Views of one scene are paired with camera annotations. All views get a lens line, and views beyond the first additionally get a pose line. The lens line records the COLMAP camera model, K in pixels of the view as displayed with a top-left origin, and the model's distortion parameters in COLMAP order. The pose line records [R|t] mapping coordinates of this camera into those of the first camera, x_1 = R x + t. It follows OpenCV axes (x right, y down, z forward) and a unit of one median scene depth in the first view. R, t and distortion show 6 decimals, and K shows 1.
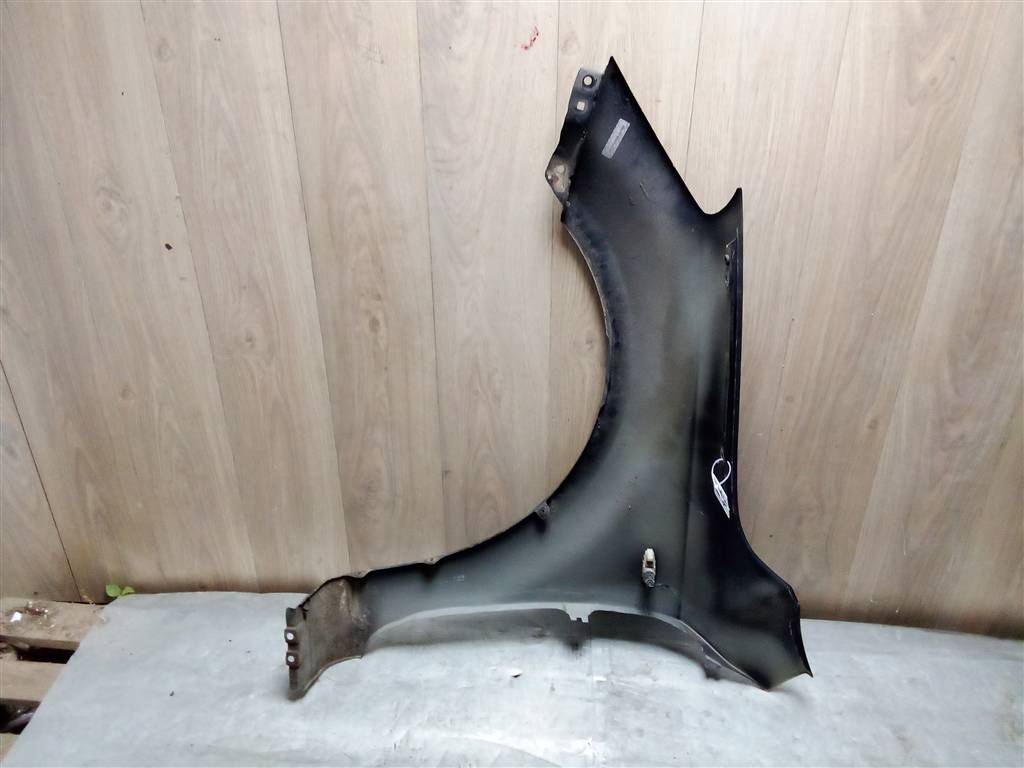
lens RADIAL K [[794.5, 0, 515.8], [0, 794.5, 378.8], [0, 0, 1]] dist [0.037329, -0.061242]
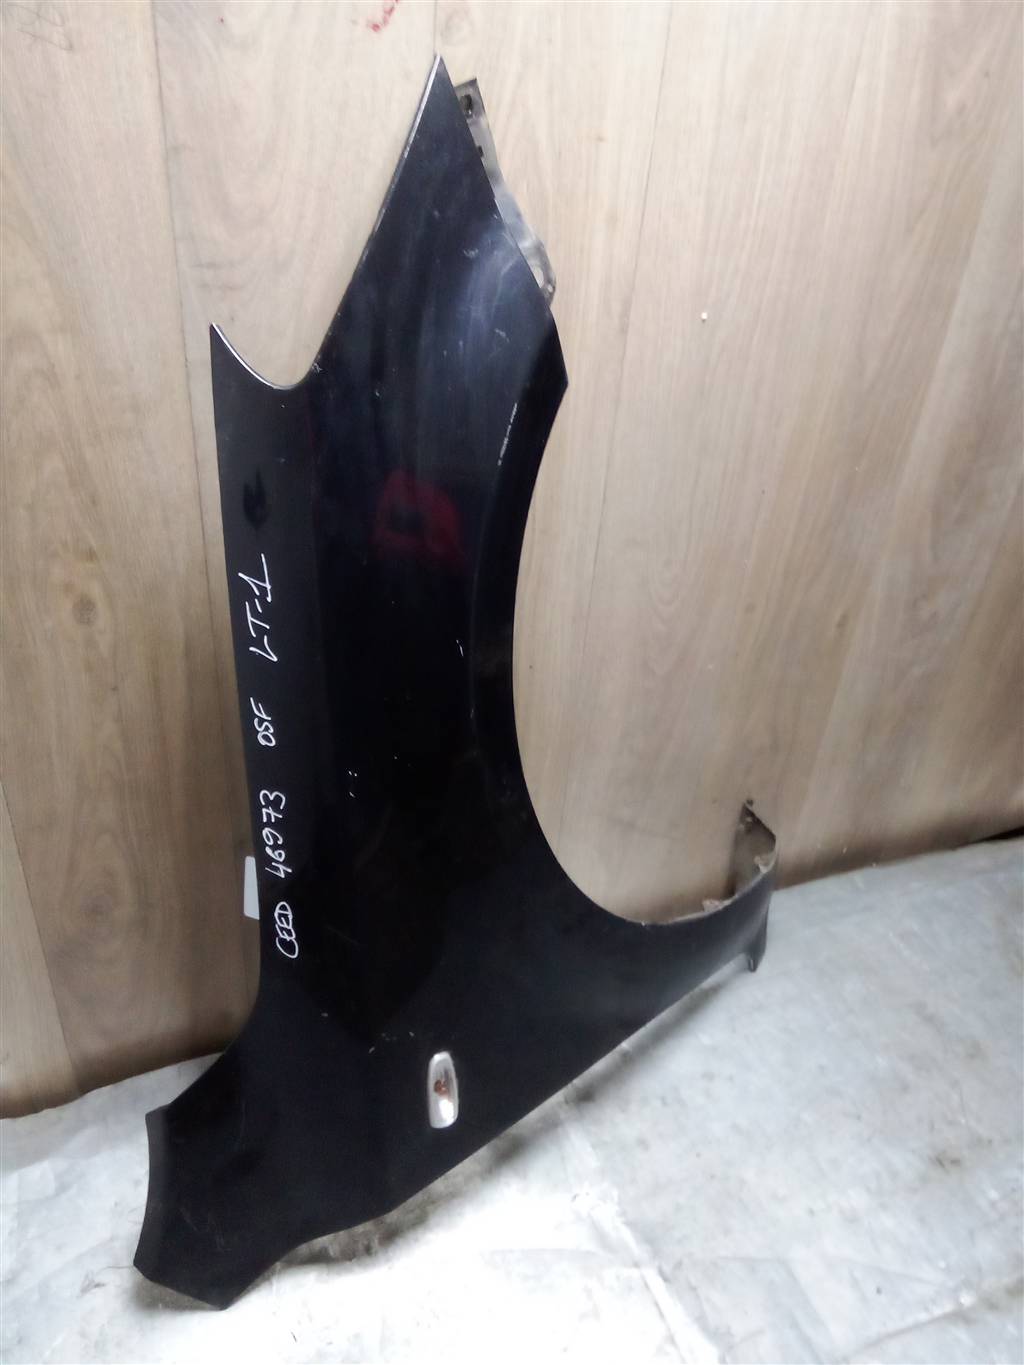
lens RADIAL K [[1073.8, 0, 528.7], [0, 1073.8, 681.0], [0, 0, 1]] dist [0.047054, -0.076482]
pose [[0.881122, -0.208178, 0.424601, -0.224123], [0.158649, 0.975983, 0.149290, -0.079766], [-0.445483, -0.064180, 0.892987, 0.260558]]
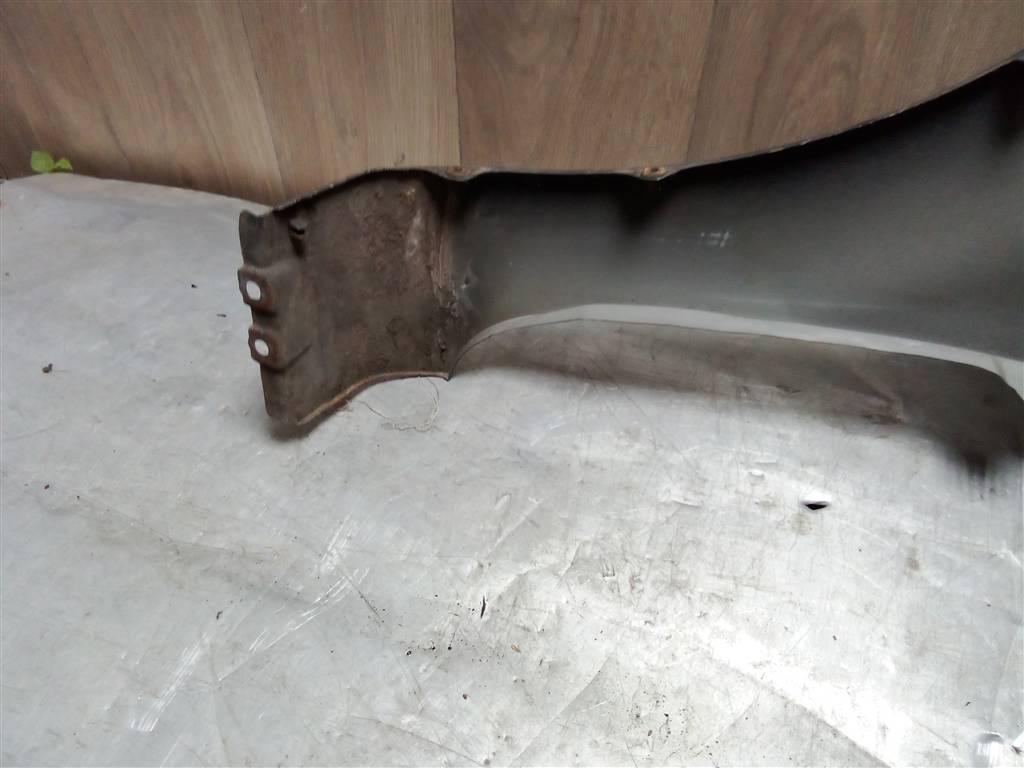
lens RADIAL K [[805.5, 0, 510.3], [0, 805.5, 380.9], [0, 0, 1]] dist [0.047054, -0.076482]
pose [[0.959424, 0.207918, -0.190460, -0.082352], [-0.131463, 0.927410, 0.350184, 0.205220], [0.249444, -0.310936, 0.917113, 0.645609]]
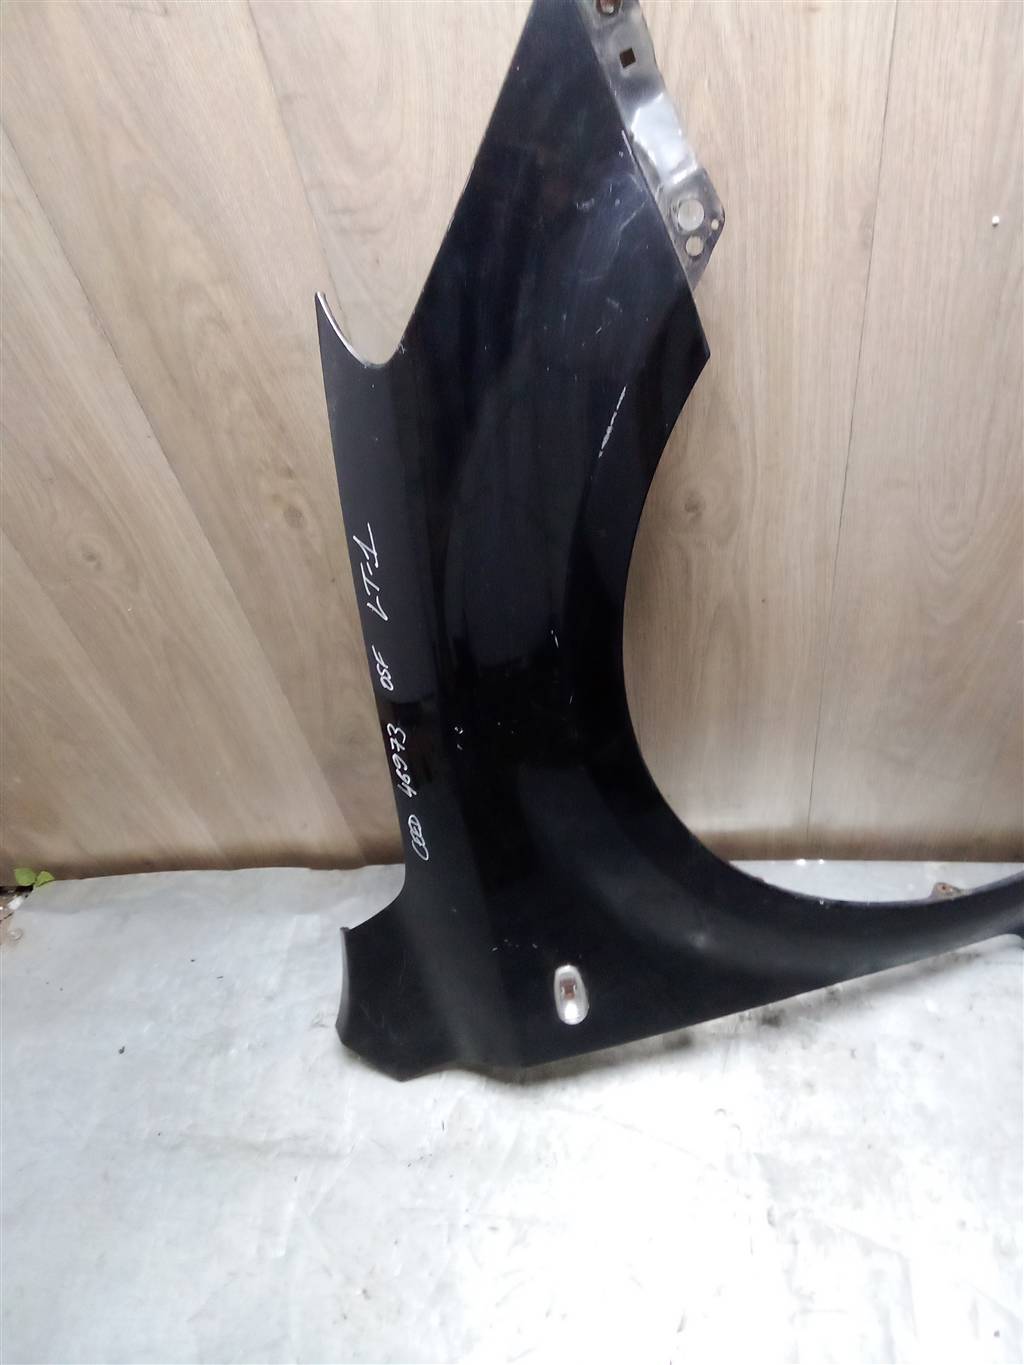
lens RADIAL K [[1073.8, 0, 516.2], [0, 1073.8, 690.0], [0, 0, 1]] dist [0.047054, -0.076482]
pose [[0.988922, -0.085623, -0.121249, 0.051935], [0.123458, 0.927958, 0.351641, -0.194333], [0.082405, -0.362715, 0.928250, 0.272883]]
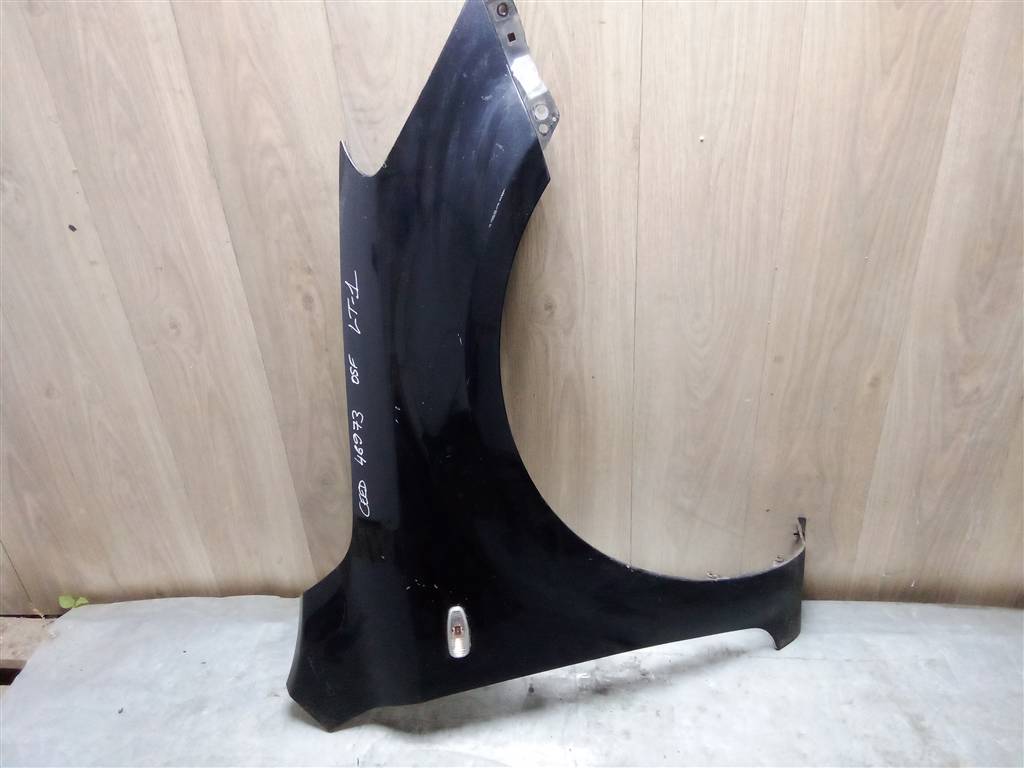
lens RADIAL K [[805.5, 0, 510.3], [0, 805.5, 381.7], [0, 0, 1]] dist [0.047054, -0.076482]
pose [[0.998102, -0.054284, -0.029066, 0.069989], [0.055367, 0.997749, 0.037837, 0.000228], [0.026947, -0.039375, 0.998861, 0.089076]]
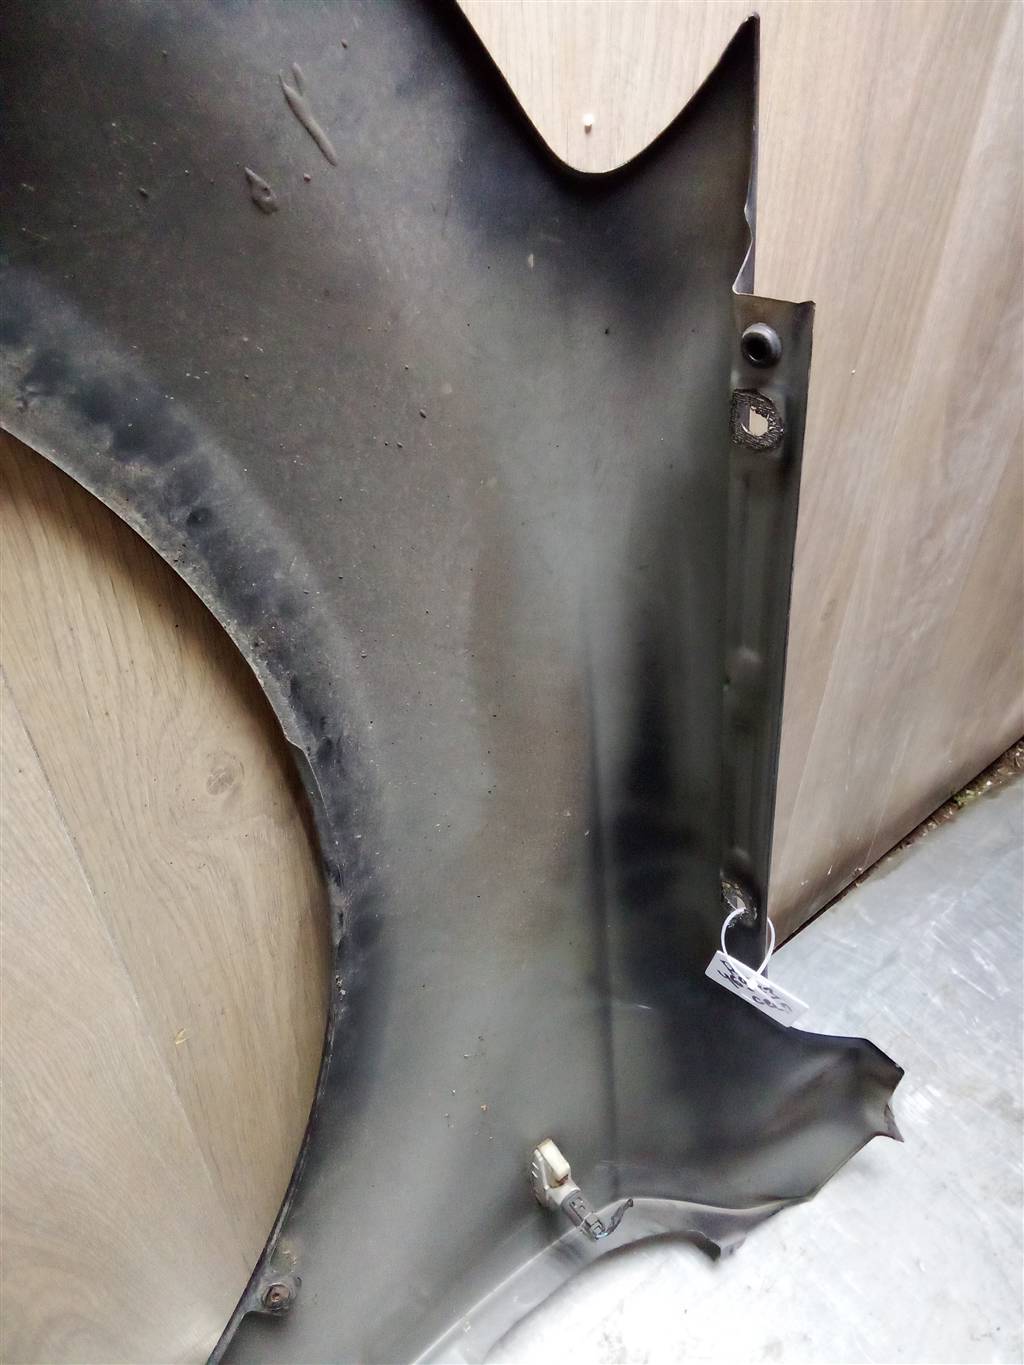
lens RADIAL K [[1073.8, 0, 534.7], [0, 1073.8, 684.8], [0, 0, 1]] dist [0.047054, -0.076482]
pose [[0.715196, -0.455043, 0.530500, -0.009151], [0.327403, 0.888717, 0.320918, -0.153086], [-0.617496, -0.055832, 0.784590, 0.632540]]
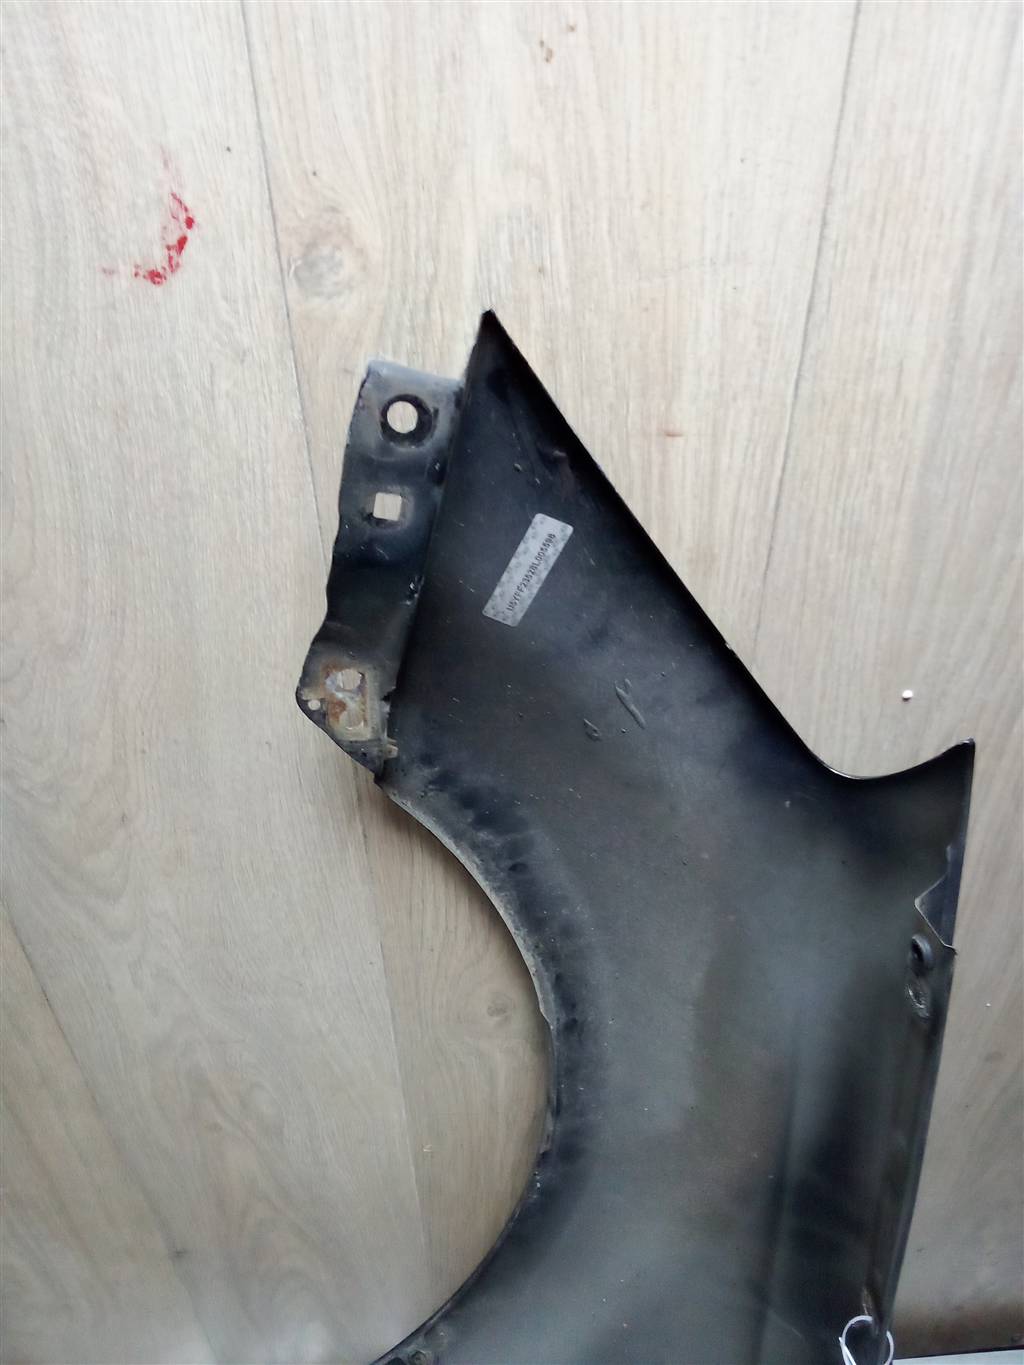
lens RADIAL K [[1073.8, 0, 522.5], [0, 1073.8, 683.2], [0, 0, 1]] dist [0.047054, -0.076482]
pose [[0.990417, -0.094503, 0.100718, 0.066218], [0.077301, 0.983629, 0.162786, -0.270903], [-0.114453, -0.153441, 0.981507, 0.510752]]
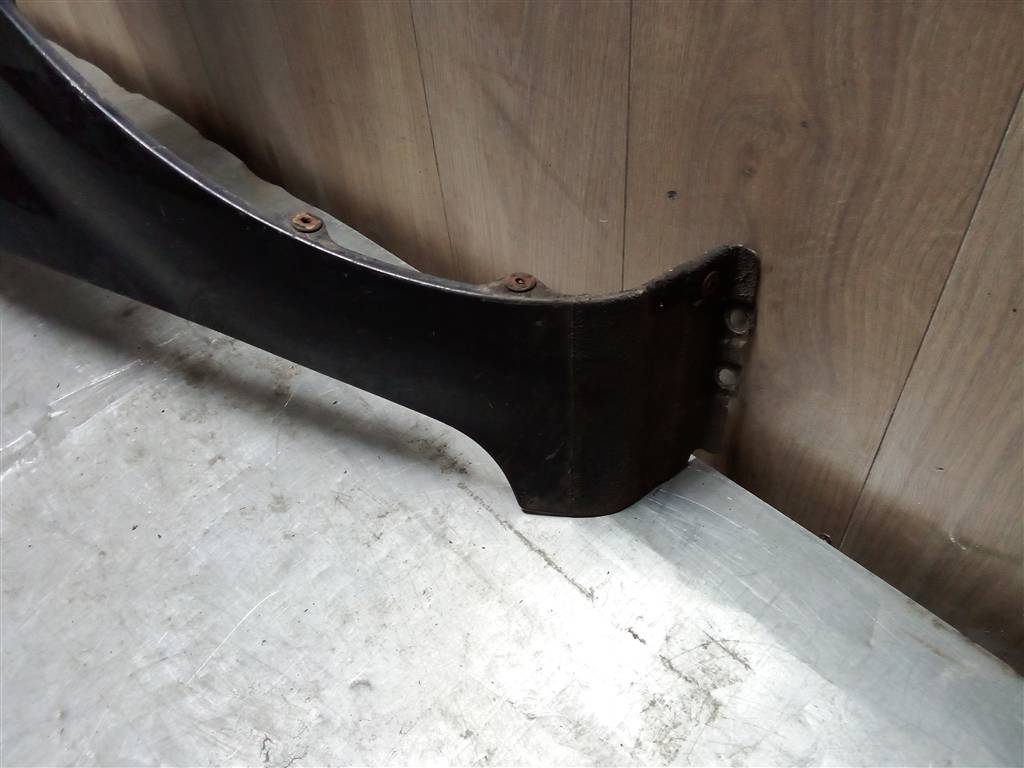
lens RADIAL K [[805.5, 0, 514.8], [0, 805.5, 384.5], [0, 0, 1]] dist [0.047054, -0.076482]
pose [[0.742197, 0.441669, -0.504056, 0.519343], [-0.250471, 0.880421, 0.402646, 0.165619], [0.621618, -0.172591, 0.764071, 0.773365]]
